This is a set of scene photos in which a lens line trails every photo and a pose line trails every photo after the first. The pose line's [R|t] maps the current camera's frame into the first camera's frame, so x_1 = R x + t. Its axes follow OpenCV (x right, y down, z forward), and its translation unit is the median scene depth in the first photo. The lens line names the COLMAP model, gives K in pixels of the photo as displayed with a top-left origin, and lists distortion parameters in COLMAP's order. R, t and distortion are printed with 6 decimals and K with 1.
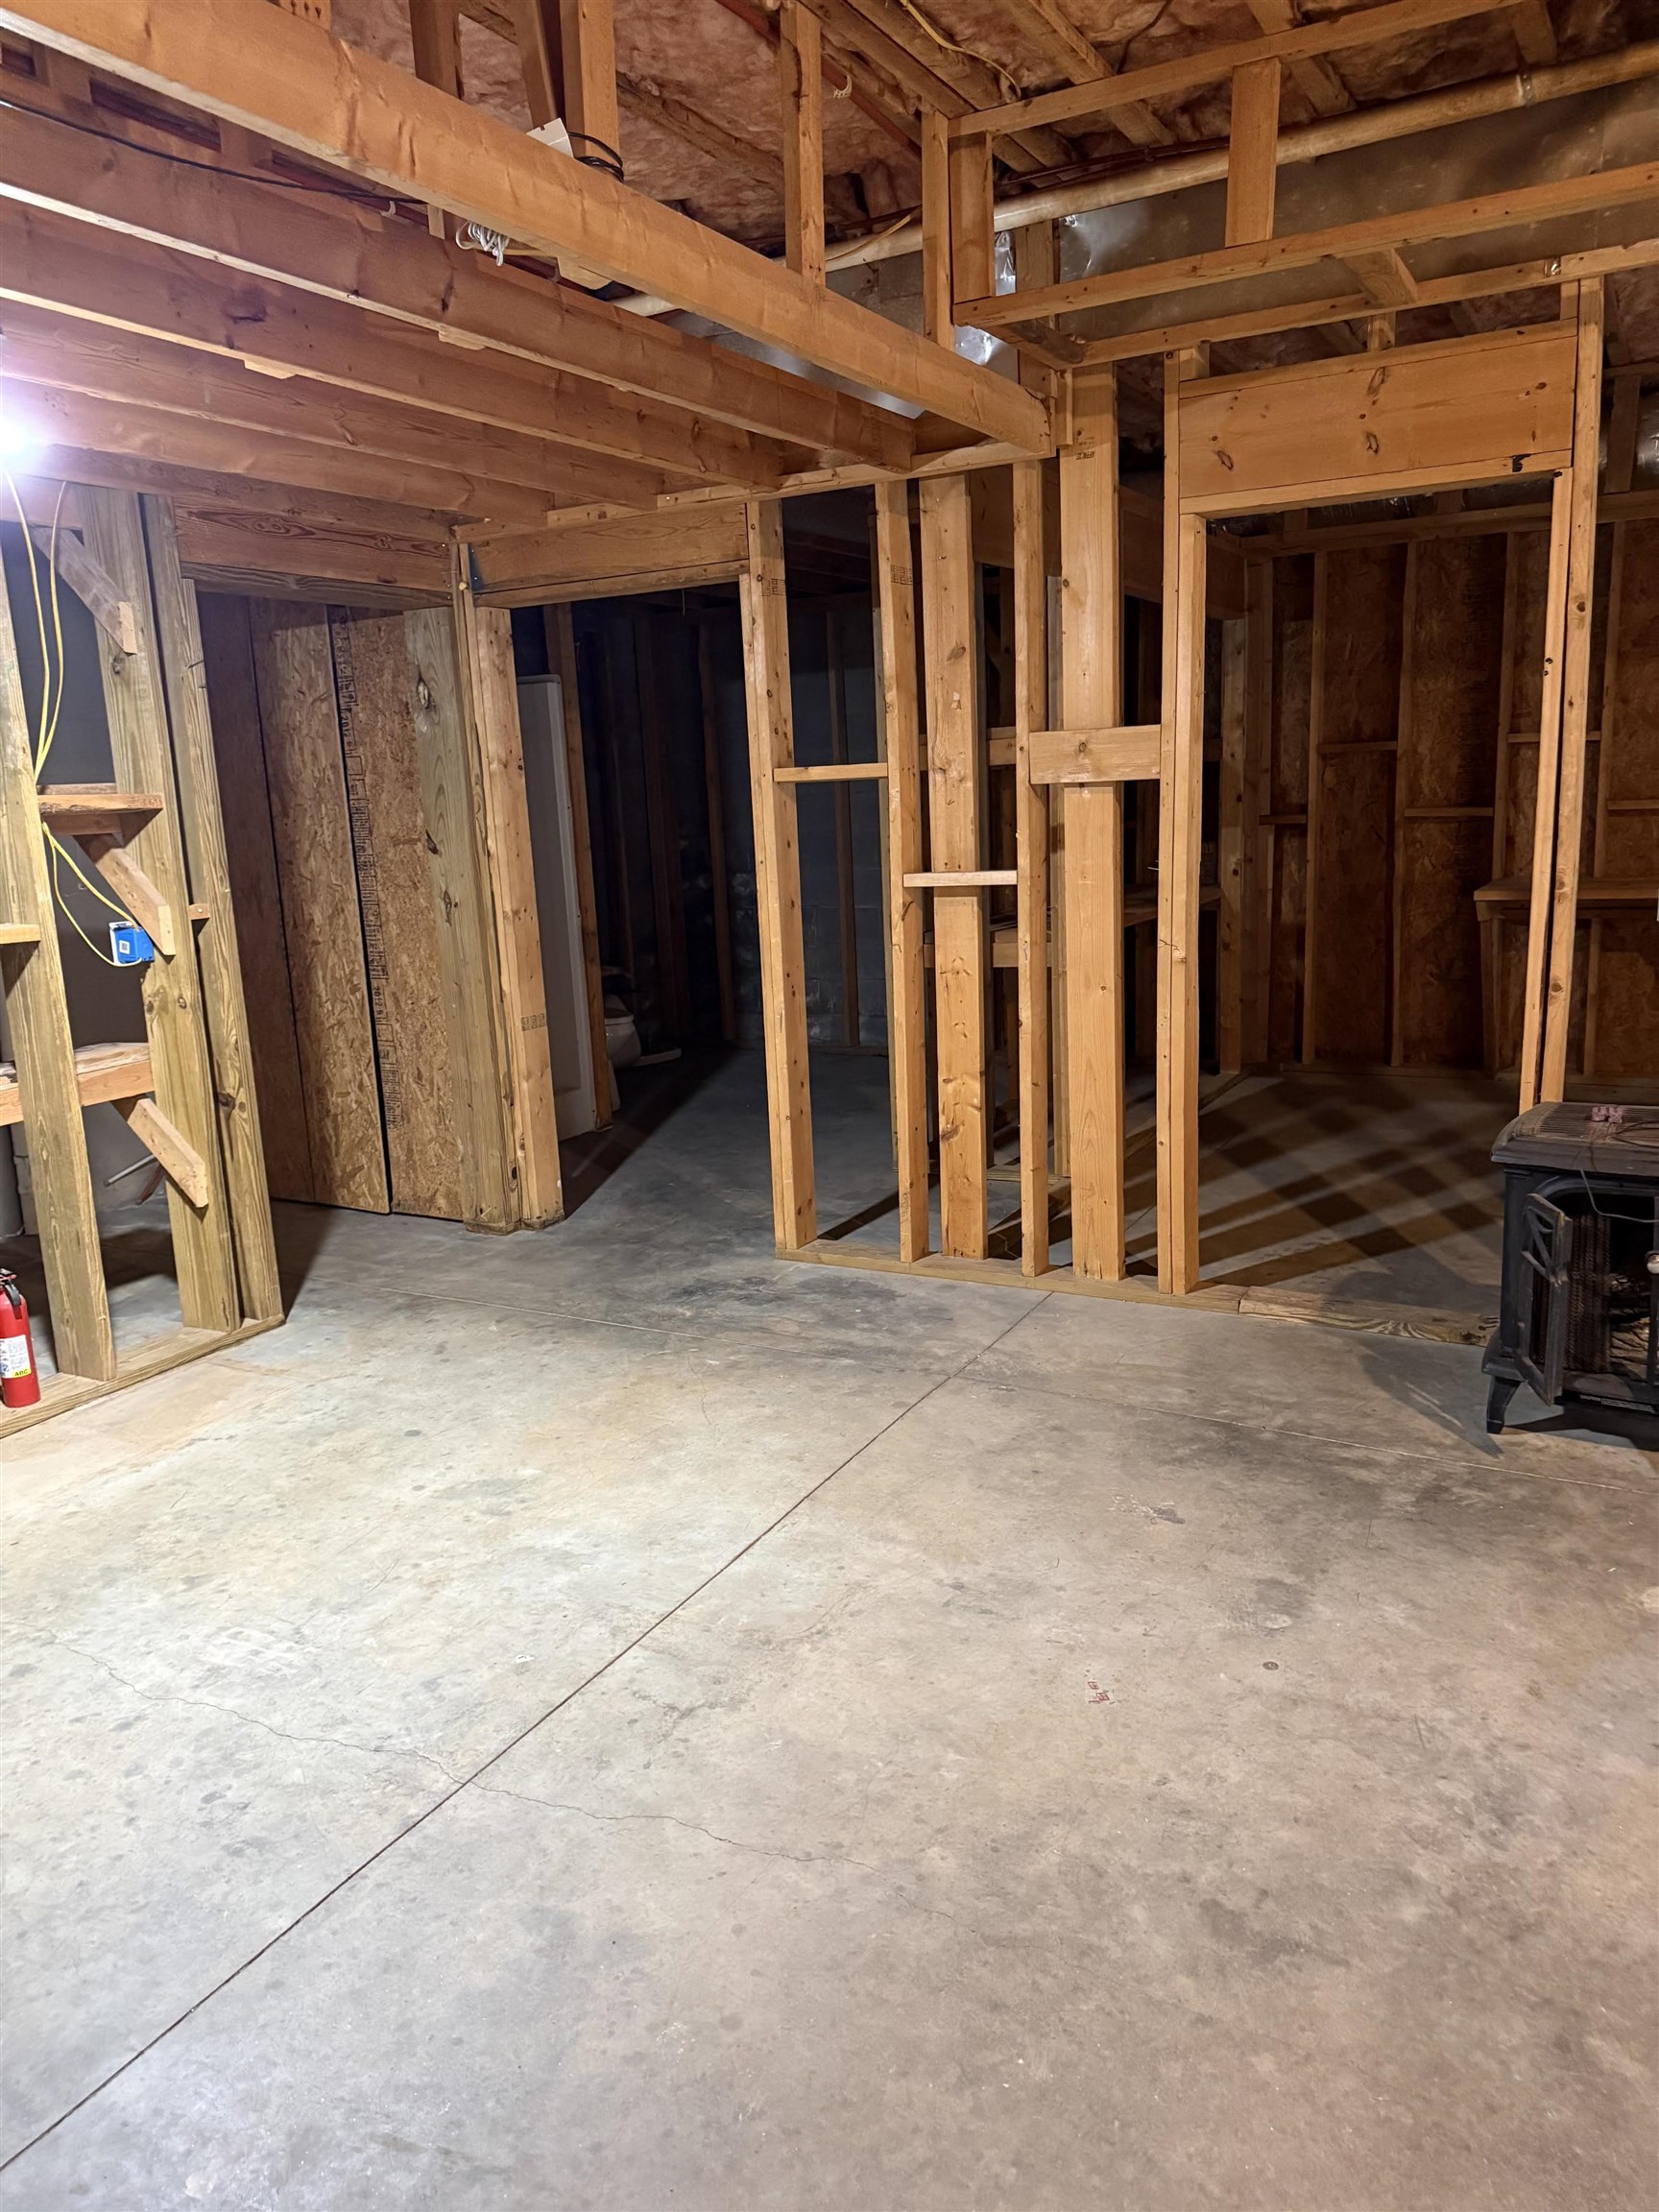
lens RADIAL K [[1554.9, 0, 829.0], [0, 1554.9, 1104.3], [0, 0, 1]] dist [0.026372, -0.032018]
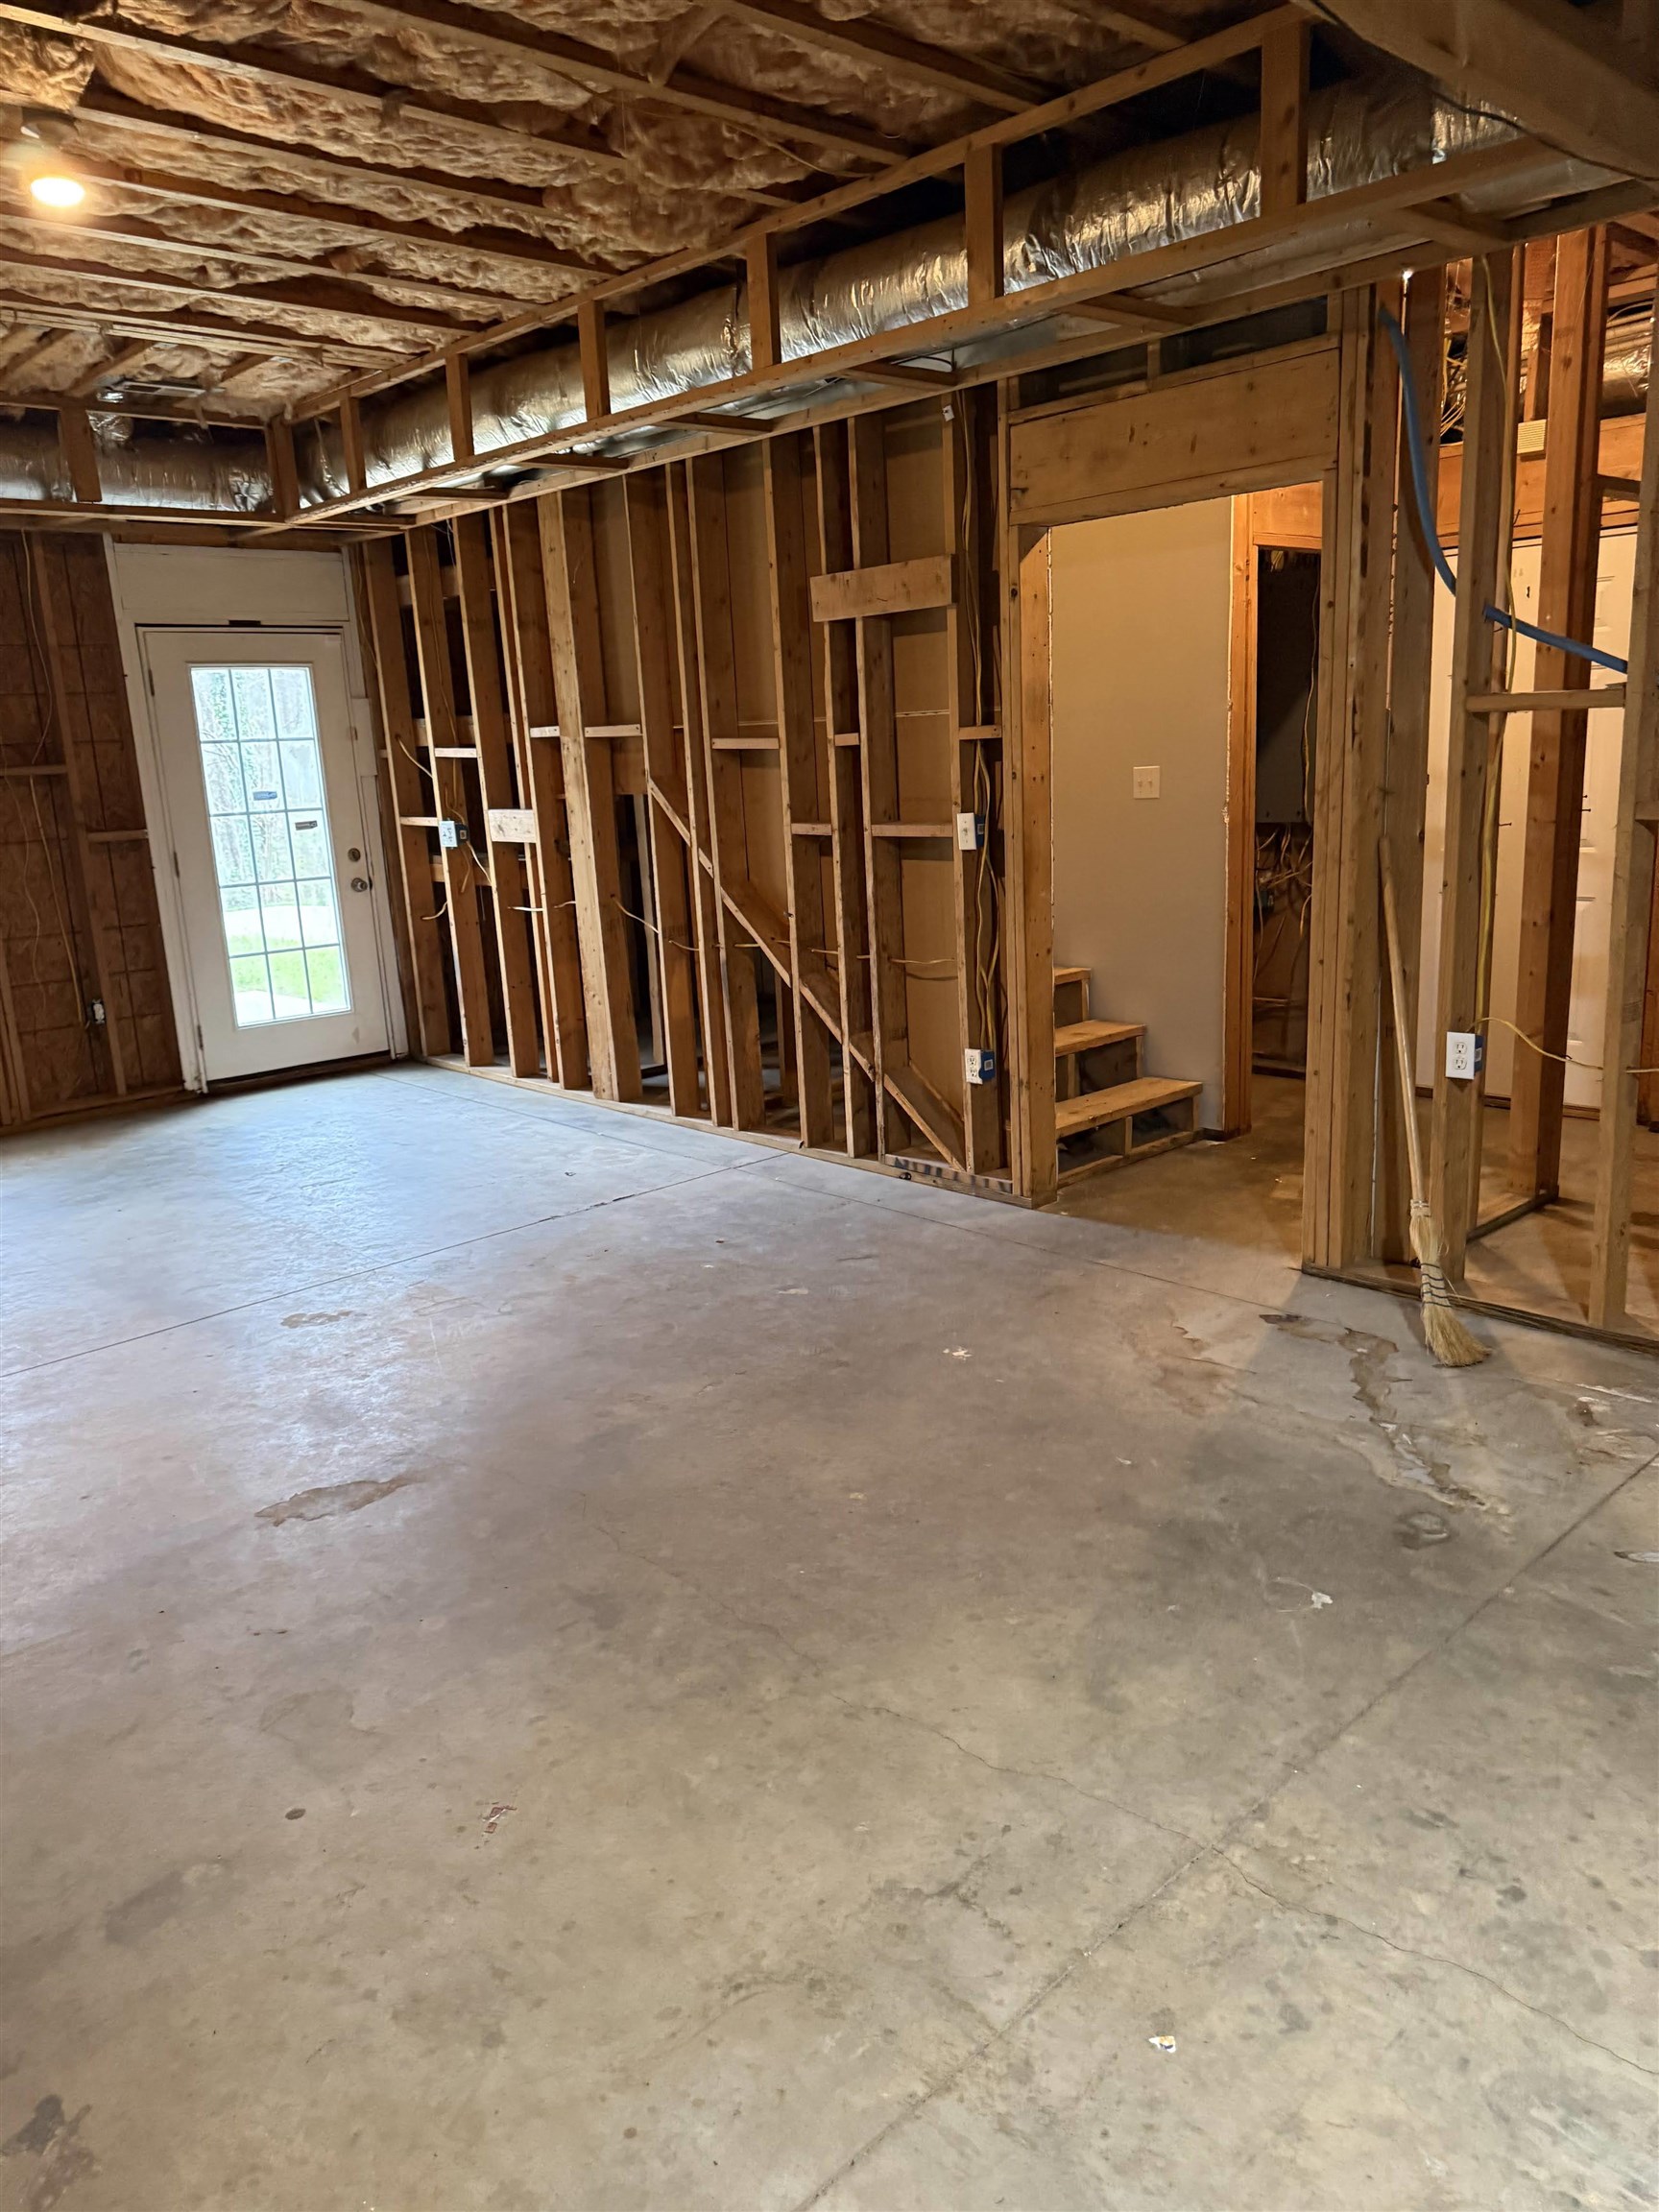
lens RADIAL K [[1554.9, 0, 830.1], [0, 1554.9, 1105.2], [0, 0, 1]] dist [0.026372, -0.032018]
pose [[-0.946755, 0.016051, 0.321555, -0.318265], [0.152467, 0.902016, 0.403883, -0.338204], [-0.283565, 0.431405, -0.856435, 1.625058]]
